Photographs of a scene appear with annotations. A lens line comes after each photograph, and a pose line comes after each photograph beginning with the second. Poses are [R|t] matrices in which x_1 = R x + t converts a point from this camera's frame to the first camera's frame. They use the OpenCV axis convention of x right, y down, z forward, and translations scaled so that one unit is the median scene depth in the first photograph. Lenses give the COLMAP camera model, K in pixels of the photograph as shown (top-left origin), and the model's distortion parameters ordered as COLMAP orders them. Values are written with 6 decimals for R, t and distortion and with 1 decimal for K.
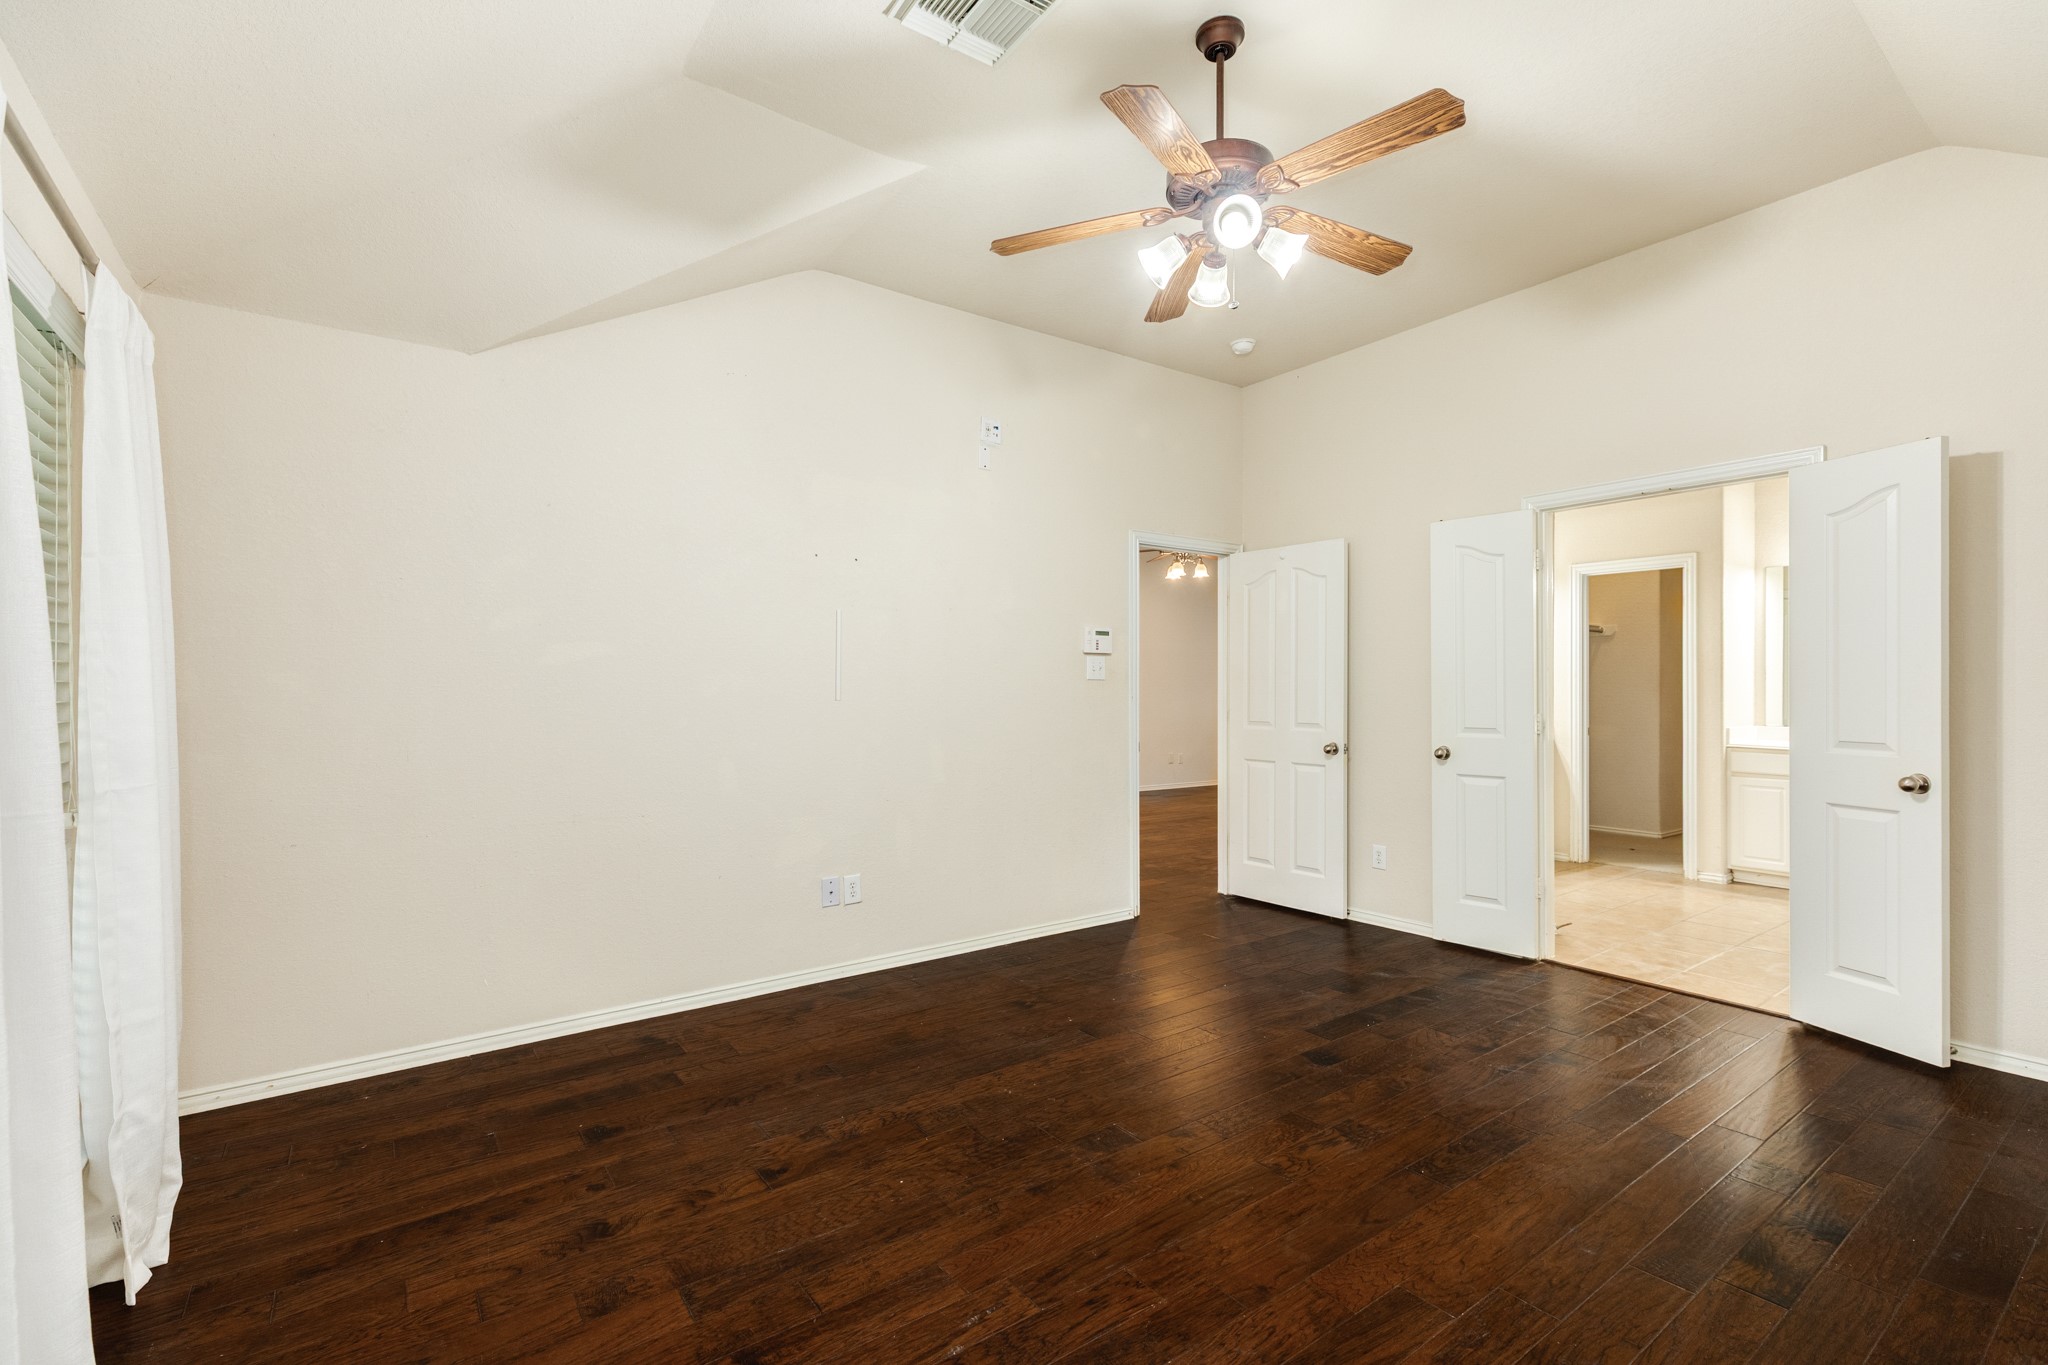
lens RADIAL K [[924.9, 0, 1009.5], [0, 924.9, 682.8], [0, 0, 1]] dist [0.009470, -0.000604]
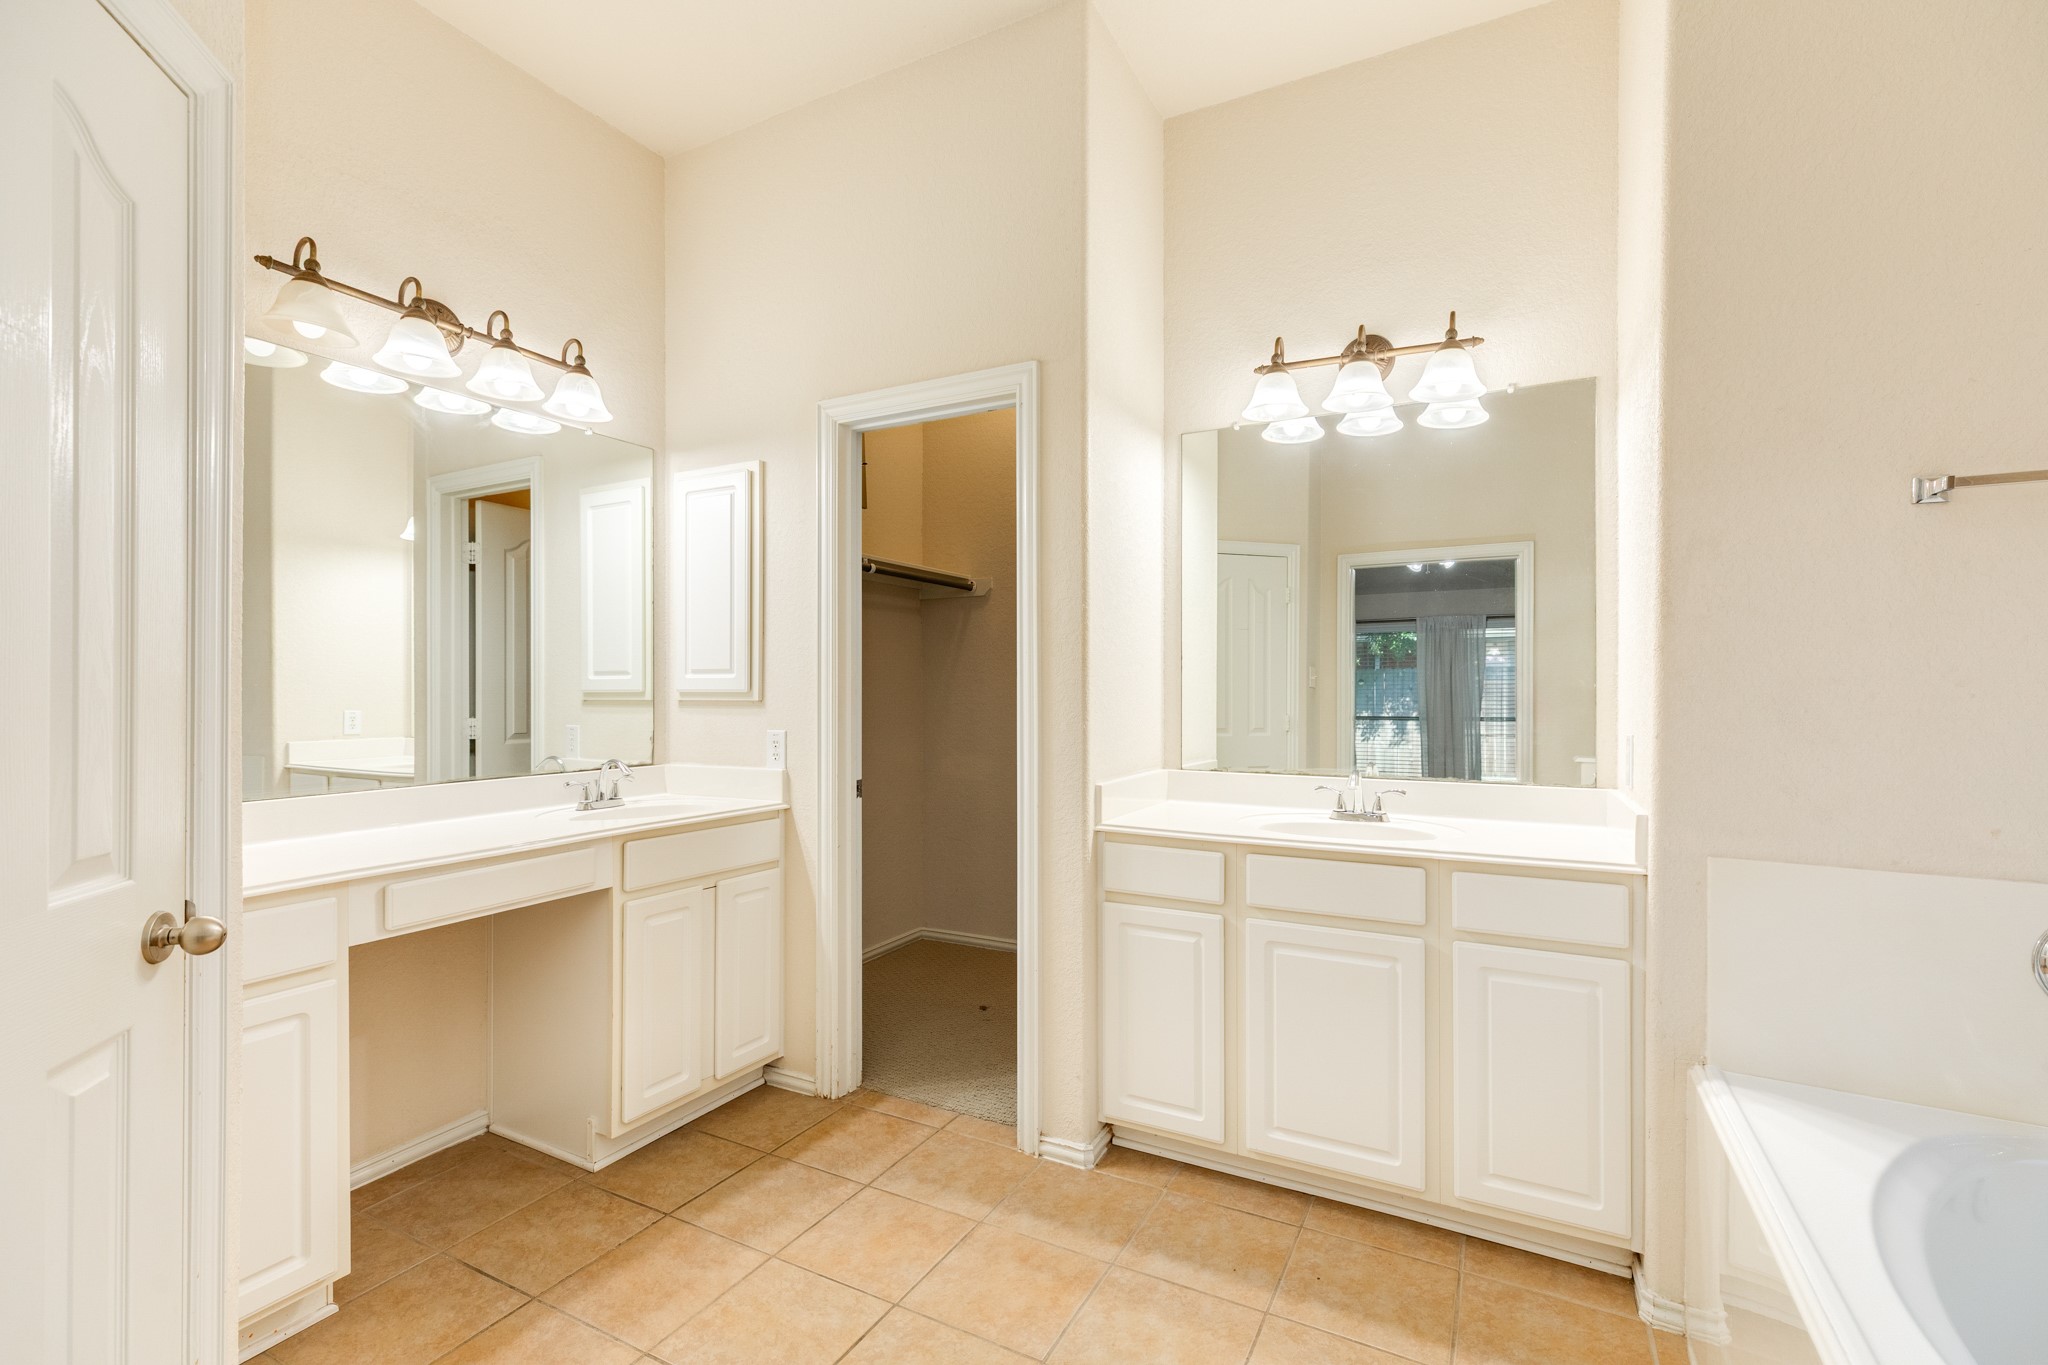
lens RADIAL K [[924.9, 0, 1021.5], [0, 924.9, 685.6], [0, 0, 1]] dist [0.009470, -0.000604]
pose [[0.900019, -0.008711, 0.435765, 0.561874], [0.008849, 0.999959, 0.001712, 0.003866], [-0.435762, 0.002315, 0.900059, 0.643646]]
